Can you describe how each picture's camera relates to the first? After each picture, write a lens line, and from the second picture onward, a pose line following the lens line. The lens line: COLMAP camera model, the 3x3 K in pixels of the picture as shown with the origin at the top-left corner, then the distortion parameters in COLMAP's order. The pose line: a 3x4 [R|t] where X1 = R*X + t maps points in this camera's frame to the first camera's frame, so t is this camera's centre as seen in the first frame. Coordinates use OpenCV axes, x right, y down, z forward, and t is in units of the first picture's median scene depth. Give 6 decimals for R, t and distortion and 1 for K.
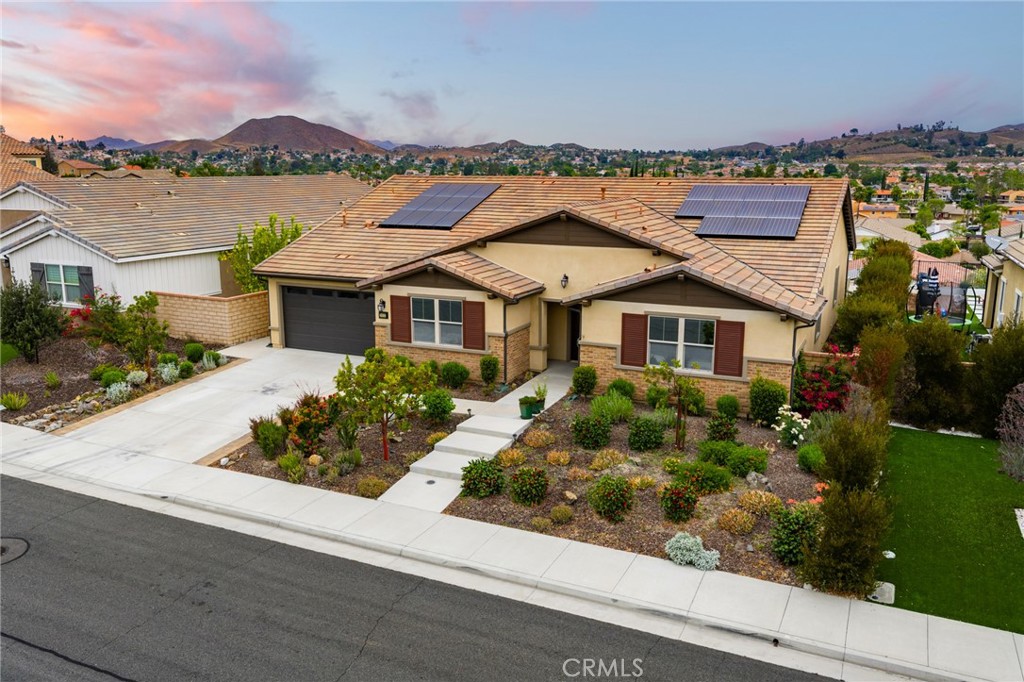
lens RADIAL K [[830.8, 0, 512.0], [0, 830.8, 341.0], [0, 0, 1]] dist [-0.000038, -0.001874]
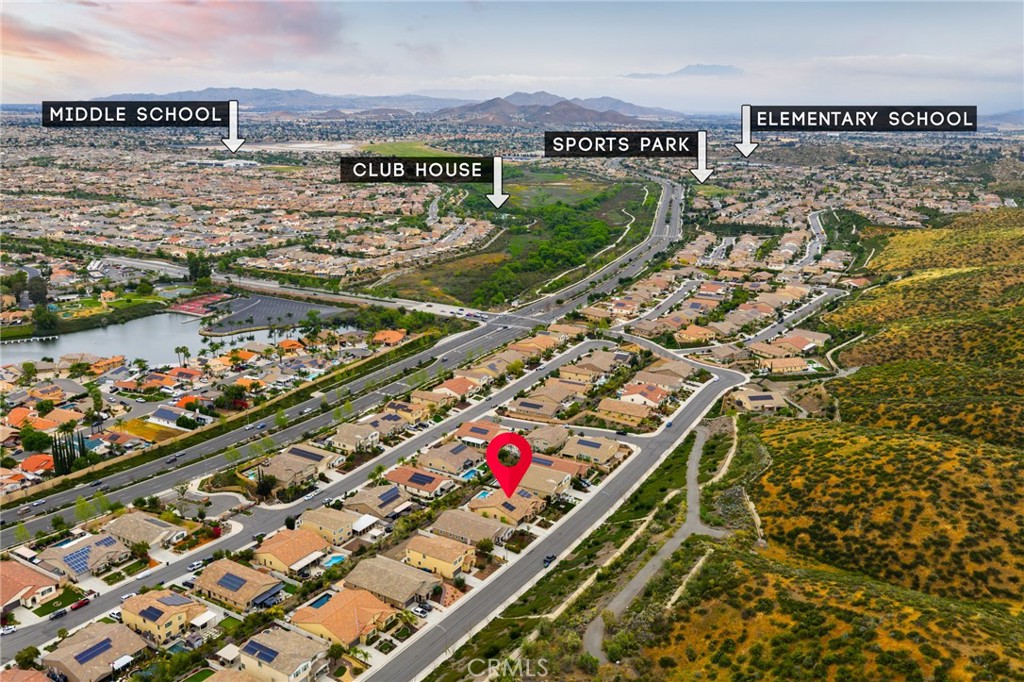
lens RADIAL K [[830.8, 0, 512.0], [0, 830.8, 341.0], [0, 0, 1]] dist [-0.000038, -0.001874]
pose [[0.130618, -0.269097, 0.954215, -0.197955], [0.205494, 0.948908, 0.239472, -0.097203], [-0.969903, 0.164806, 0.179242, -0.022673]]
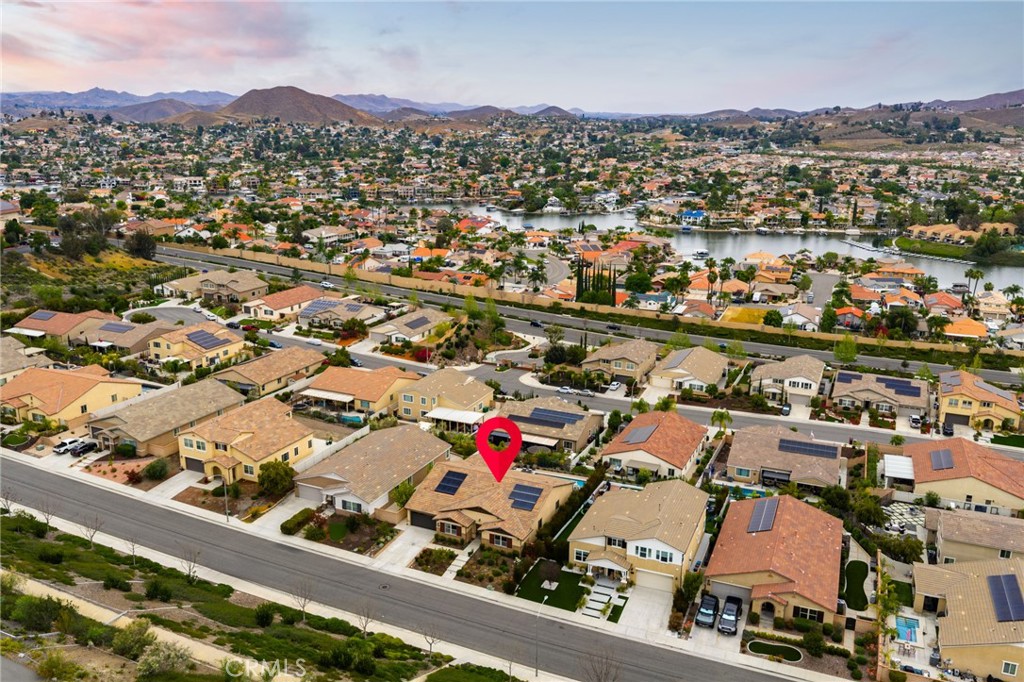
lens RADIAL K [[830.8, 0, 512.0], [0, 830.8, 341.0], [0, 0, 1]] dist [-0.000038, -0.001874]
pose [[0.999944, 0.008081, 0.006821, 0.003809], [-0.008444, 0.998450, 0.055018, -0.024395], [-0.006366, -0.055072, 0.998462, -0.064752]]
